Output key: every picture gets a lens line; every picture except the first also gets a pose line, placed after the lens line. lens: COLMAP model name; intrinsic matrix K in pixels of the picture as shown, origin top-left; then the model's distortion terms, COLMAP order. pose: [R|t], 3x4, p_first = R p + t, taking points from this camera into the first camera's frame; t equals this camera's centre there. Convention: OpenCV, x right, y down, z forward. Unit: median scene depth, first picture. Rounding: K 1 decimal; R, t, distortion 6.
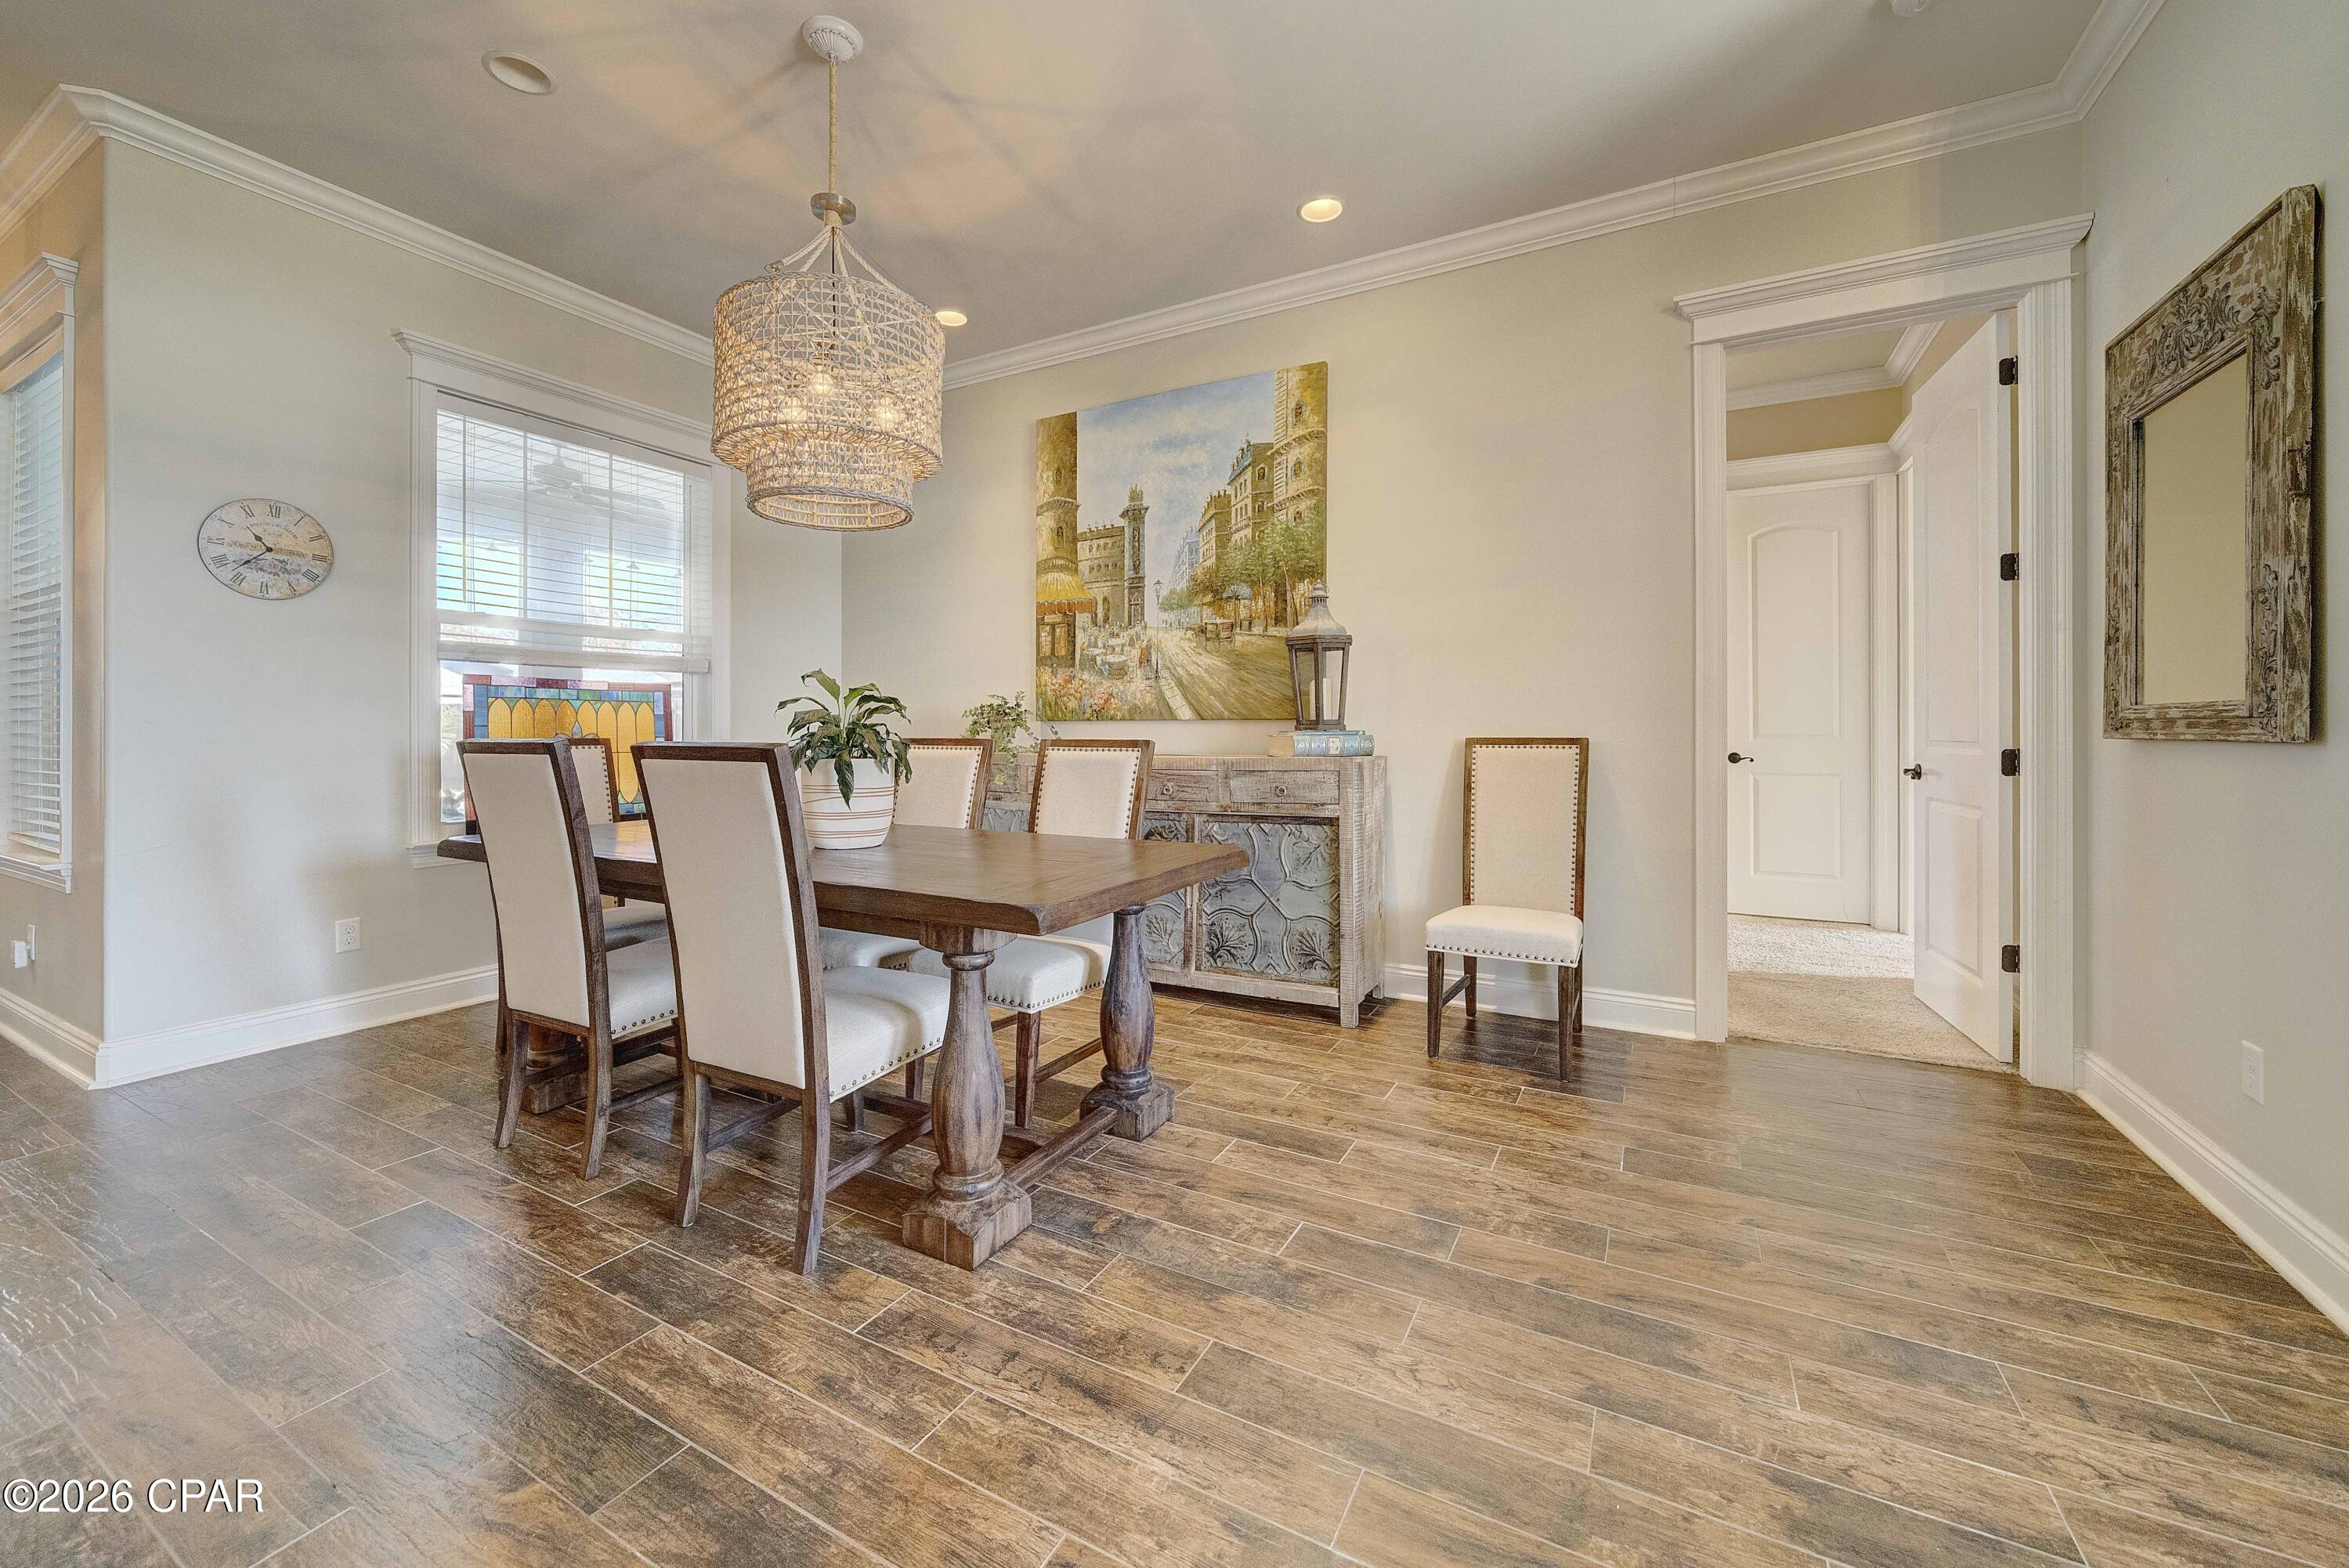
lens RADIAL K [[920.5, 0, 1168.7], [0, 920.5, 727.8], [0, 0, 1]] dist [-0.002945, -0.000218]
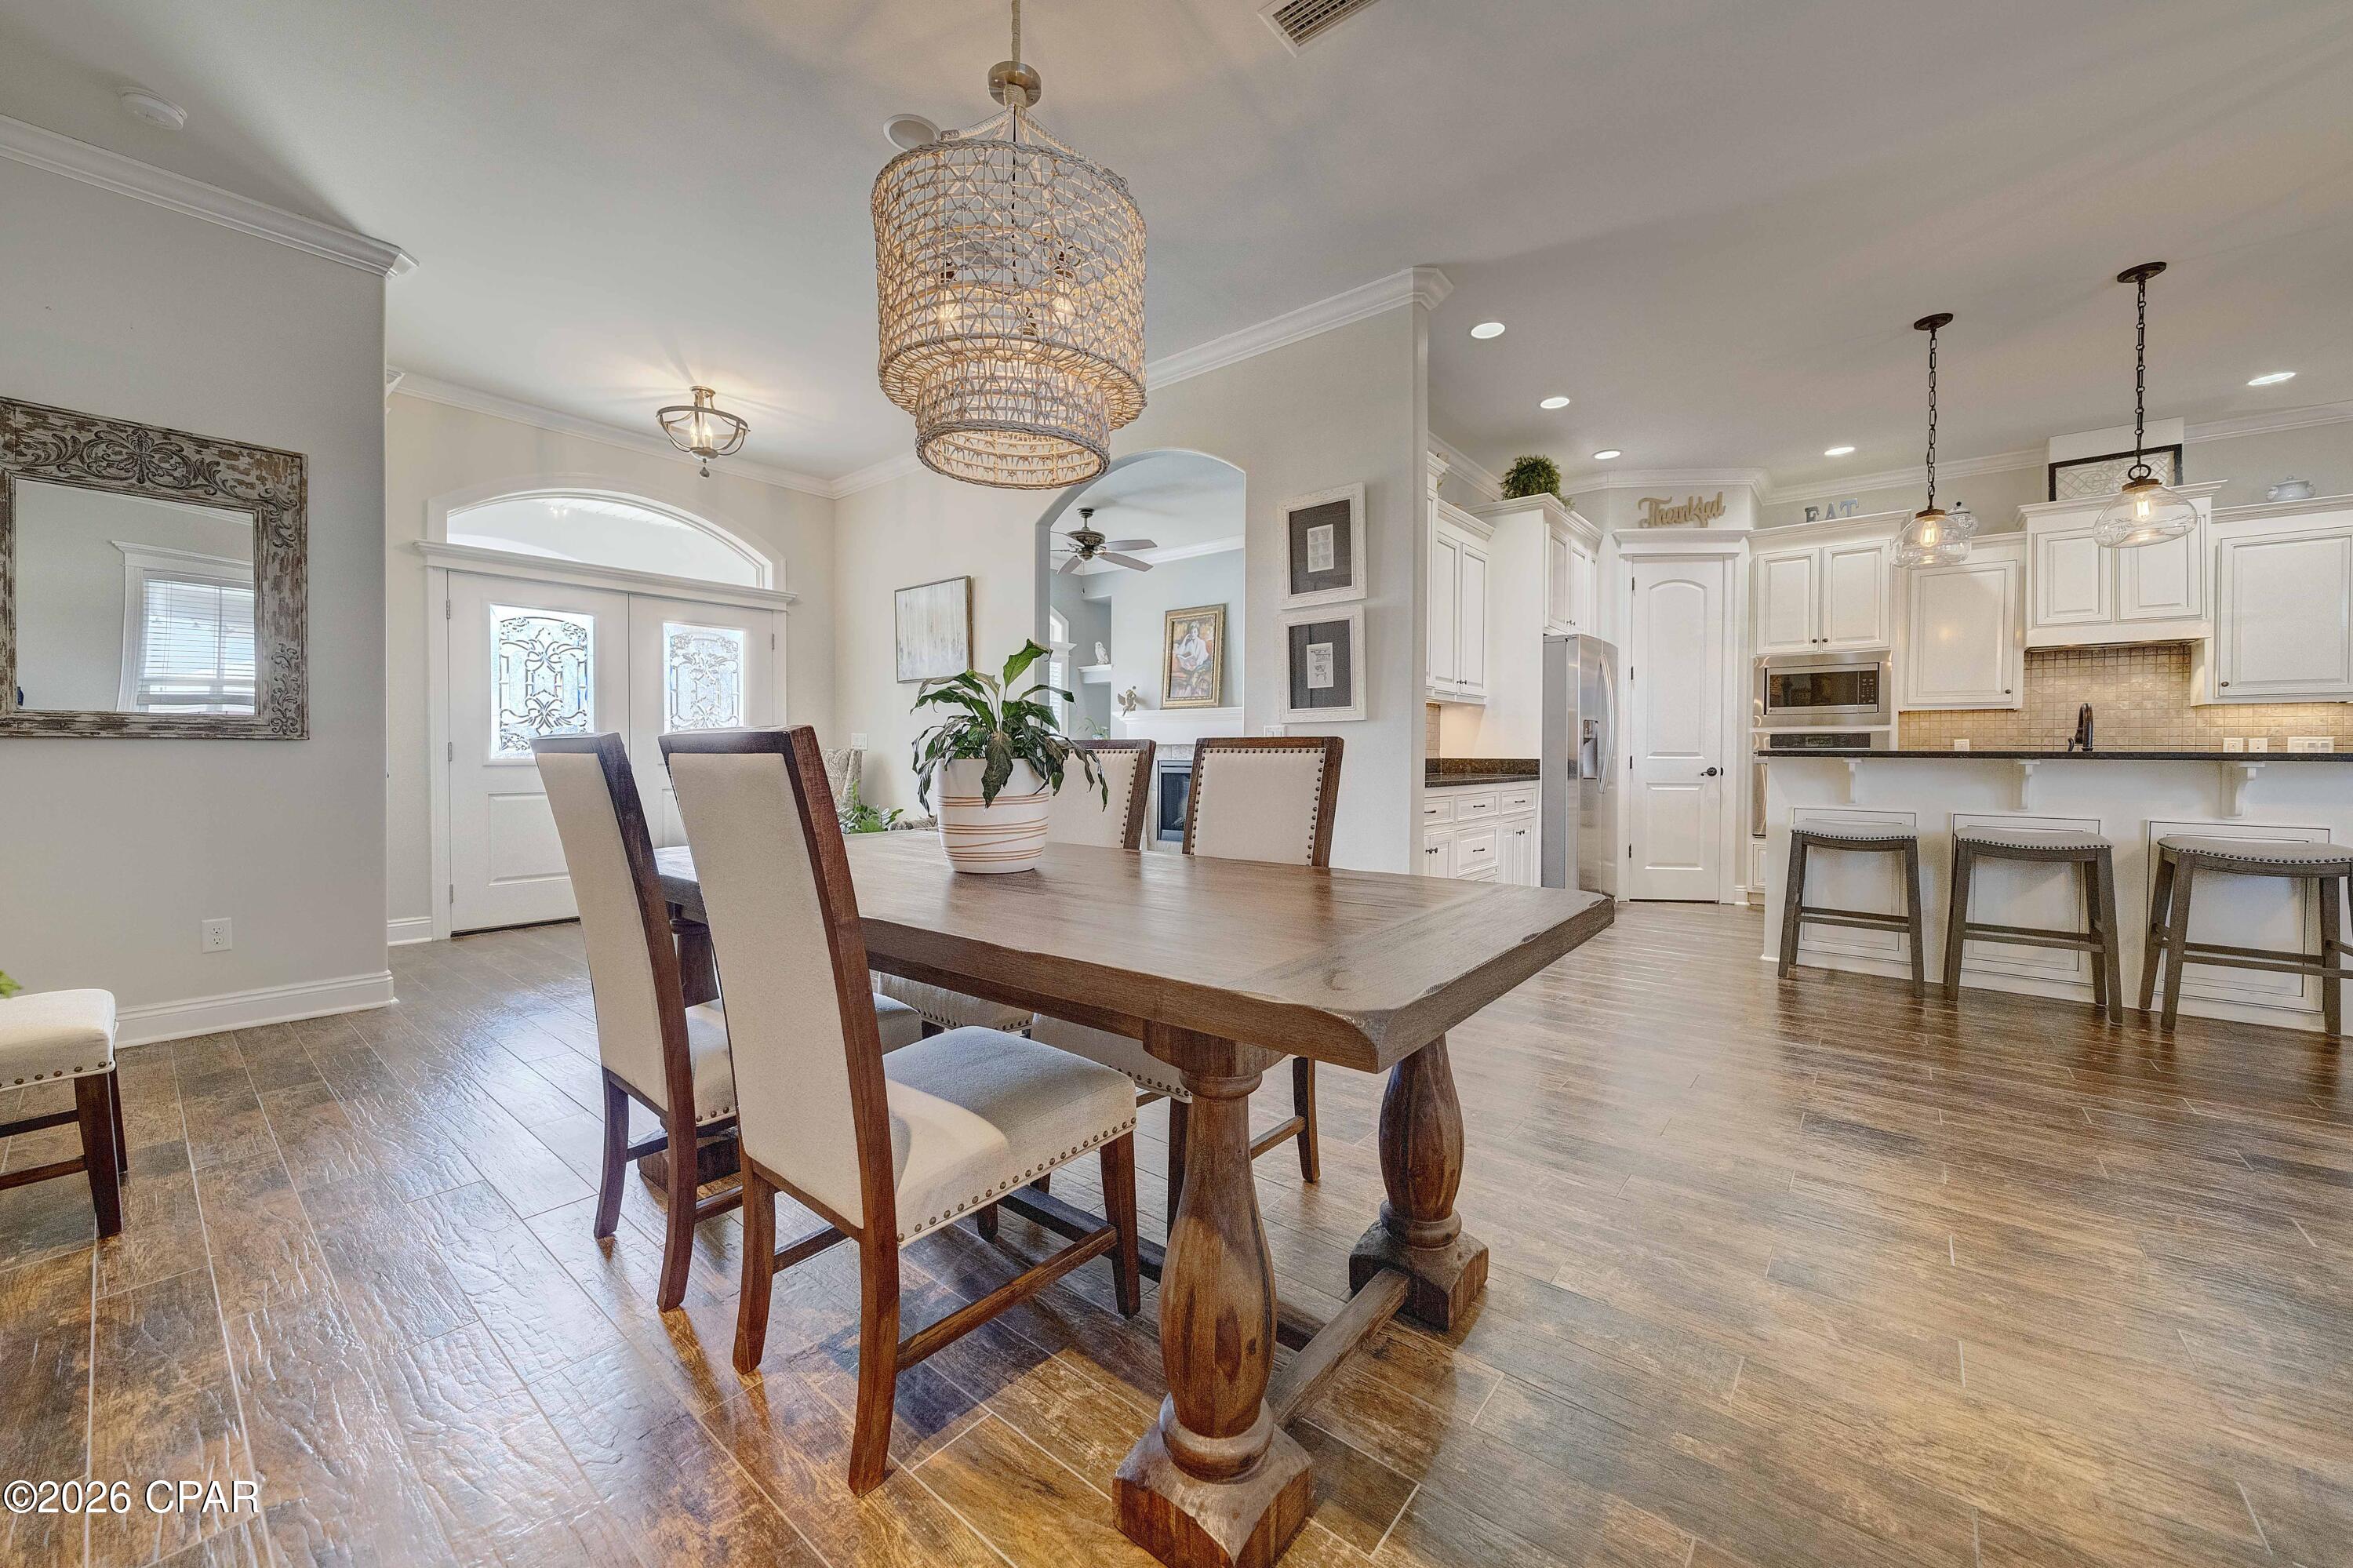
lens RADIAL K [[890.0, 0, 1171.8], [0, 890.0, 763.3], [0, 0, 1]] dist [-0.000719, -0.000224]
pose [[-0.981579, -0.008123, 0.190886, -0.410392], [-0.006123, 0.999920, 0.011065, 0.015835], [-0.190961, 0.009692, -0.981550, 1.095827]]
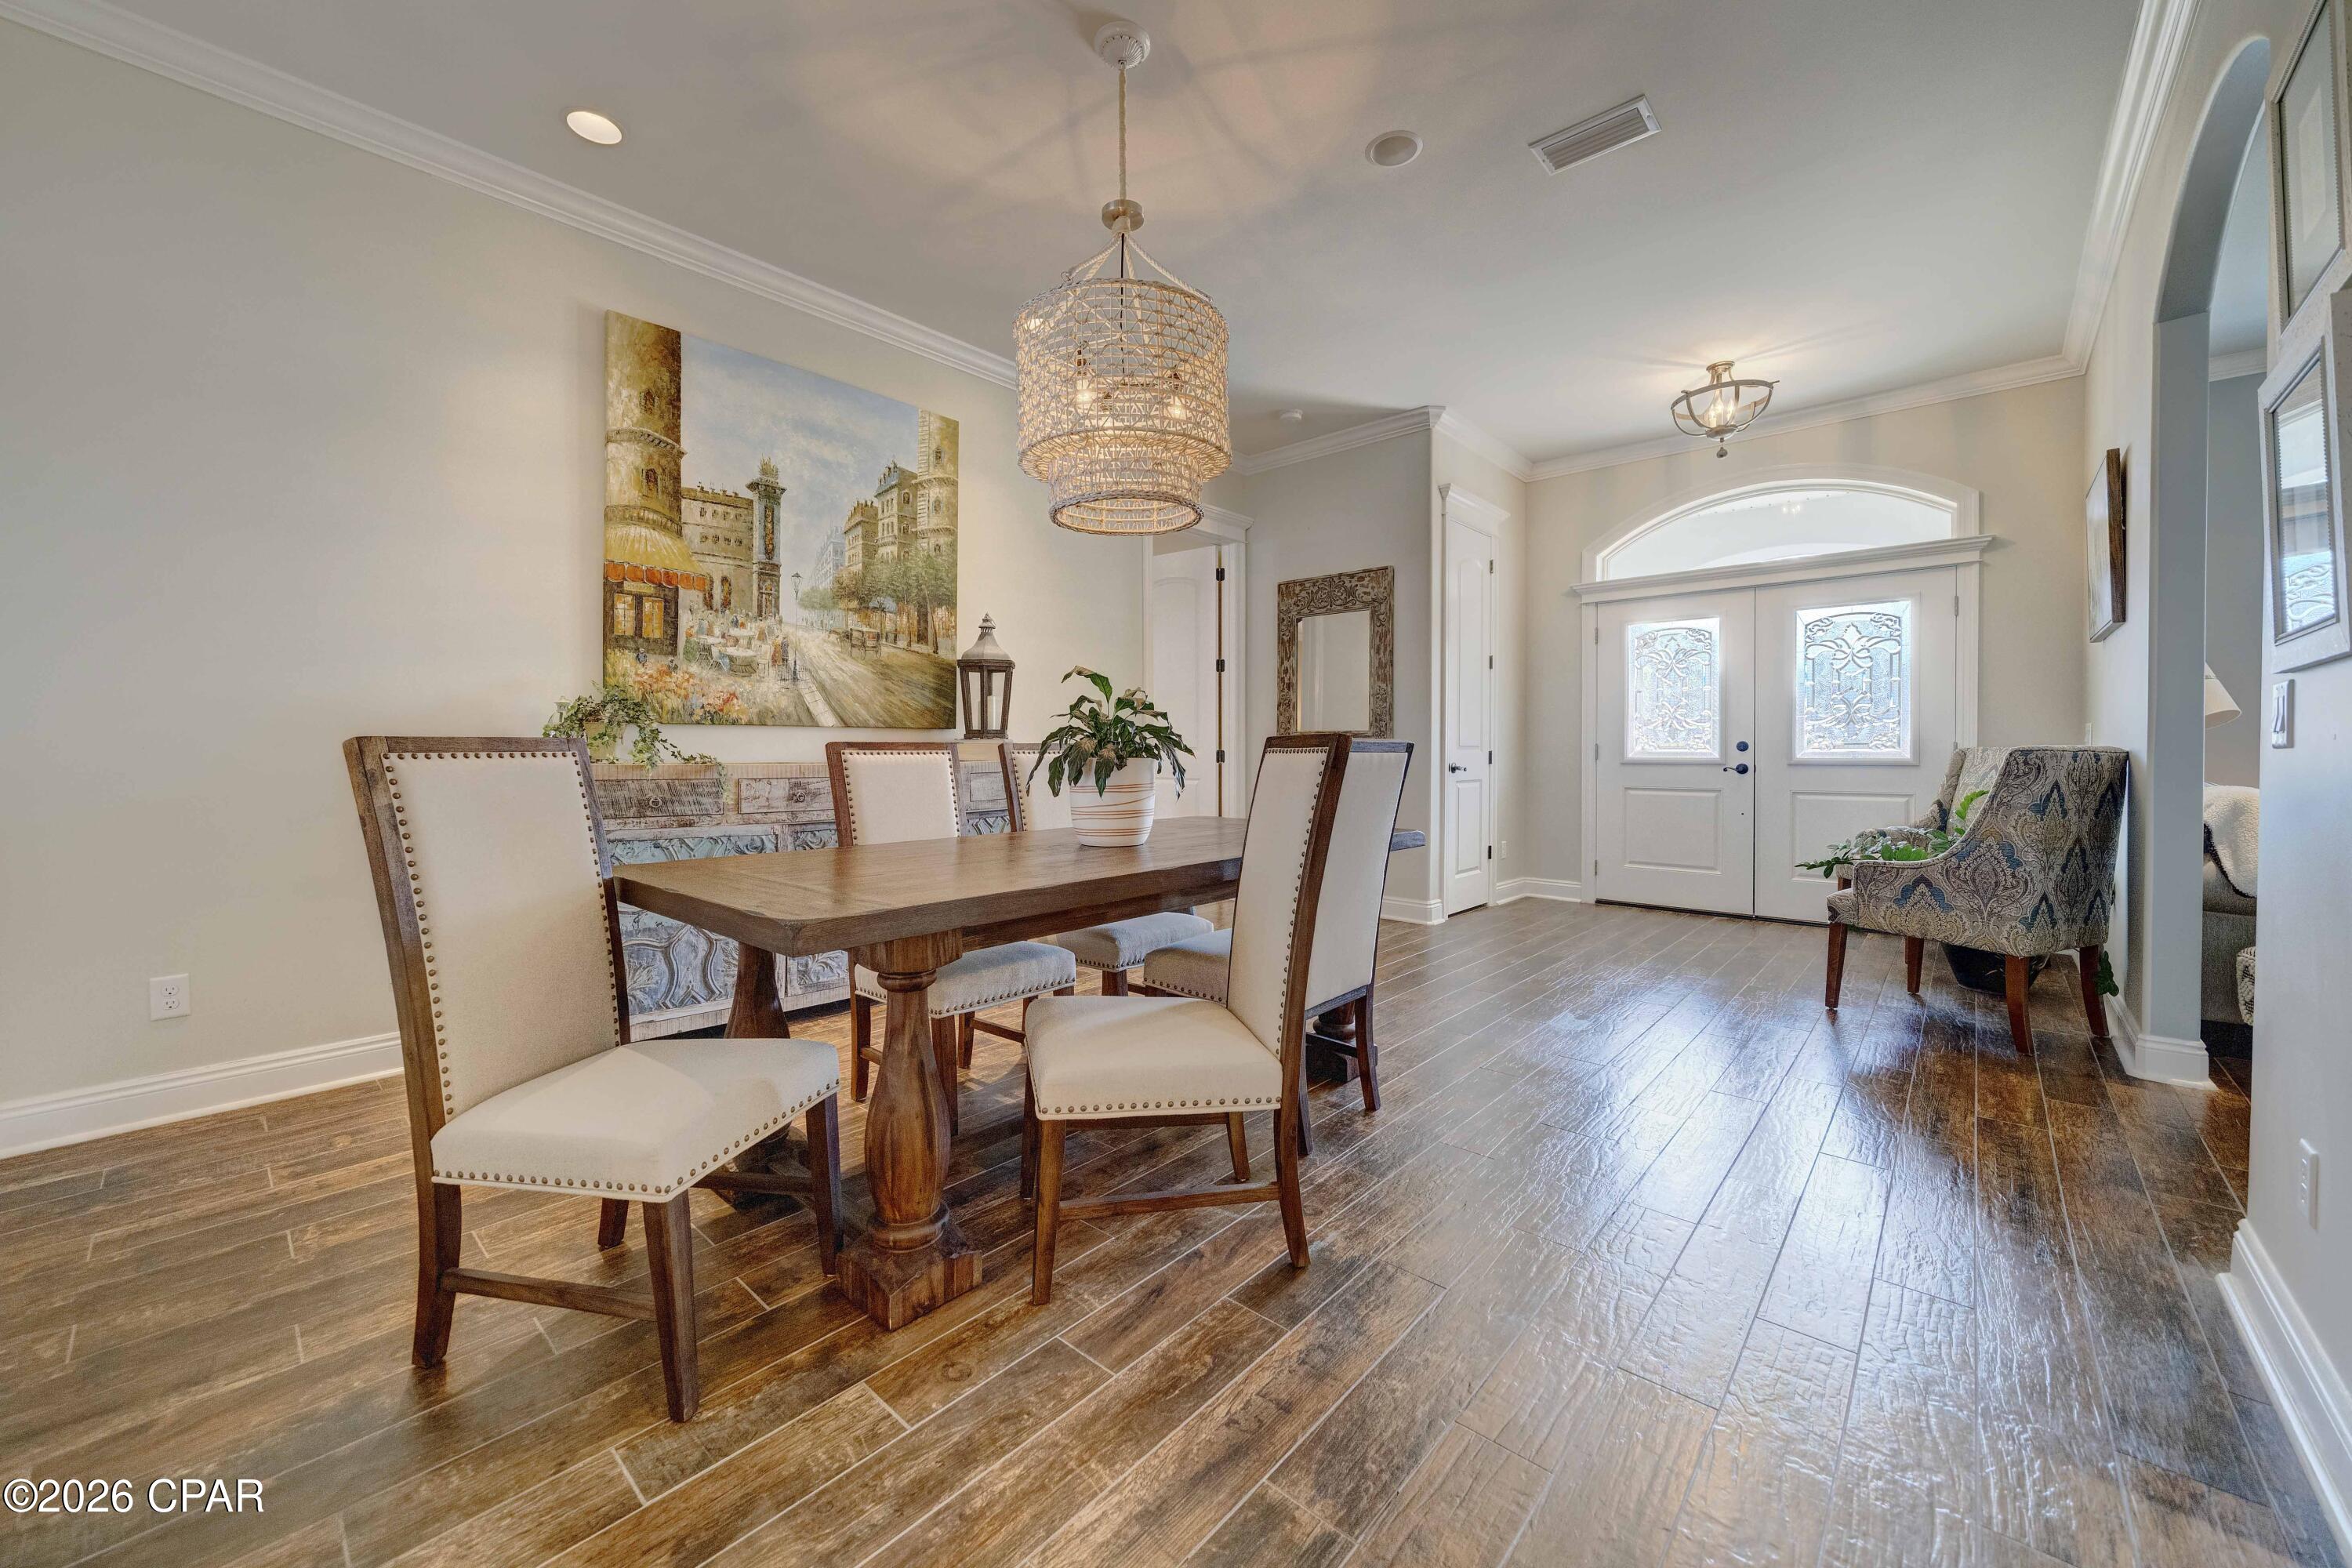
lens RADIAL K [[889.6, 0, 1171.3], [0, 889.6, 763.3], [0, 0, 1]] dist [-0.000719, -0.000224]
pose [[0.226141, -0.013211, 0.974005, -0.821349], [0.001598, 0.999912, 0.013192, 0.018270], [-0.974093, -0.001427, 0.226143, 0.454364]]
